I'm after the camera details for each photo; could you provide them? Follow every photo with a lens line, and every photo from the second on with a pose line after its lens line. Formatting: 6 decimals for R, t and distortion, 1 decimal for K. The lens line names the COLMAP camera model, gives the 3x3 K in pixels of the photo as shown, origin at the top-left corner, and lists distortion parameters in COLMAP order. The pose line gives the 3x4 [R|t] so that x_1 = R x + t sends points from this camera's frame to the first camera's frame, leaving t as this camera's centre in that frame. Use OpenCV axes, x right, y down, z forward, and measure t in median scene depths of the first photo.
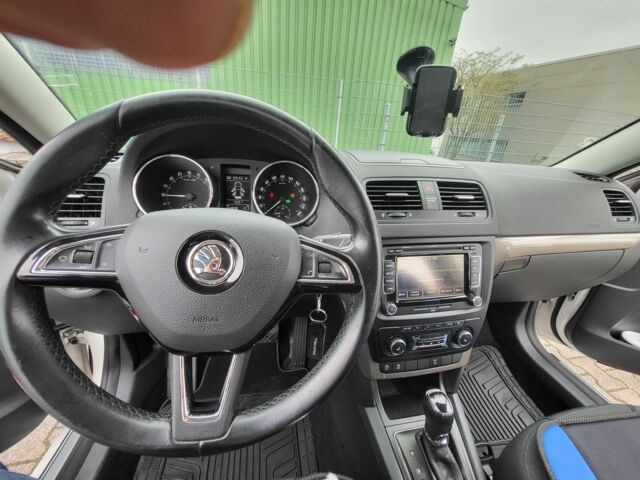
lens RADIAL K [[252.1, 0, 315.1], [0, 252.1, 241.5], [0, 0, 1]] dist [-0.000339, -0.000320]
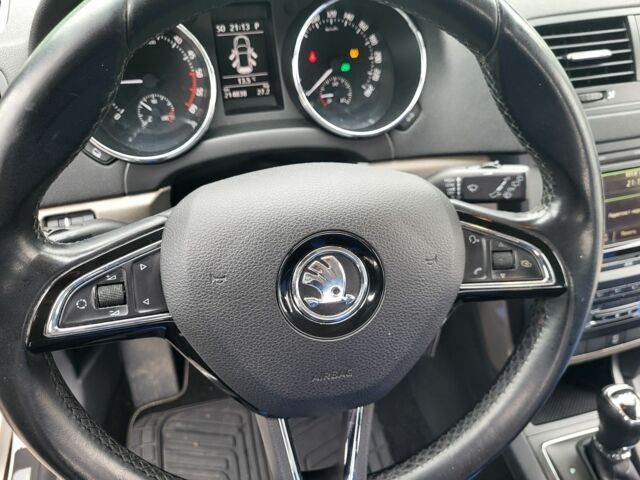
lens RADIAL K [[509.9, 0, 320.0], [0, 509.9, 240.0], [0, 0, 1]] dist [0.000198, -0.001695]
pose [[0.996785, -0.080085, 0.002659, -0.205242], [0.074828, 0.942198, 0.326593, -0.189362], [-0.028661, -0.325344, 0.945161, -0.033736]]
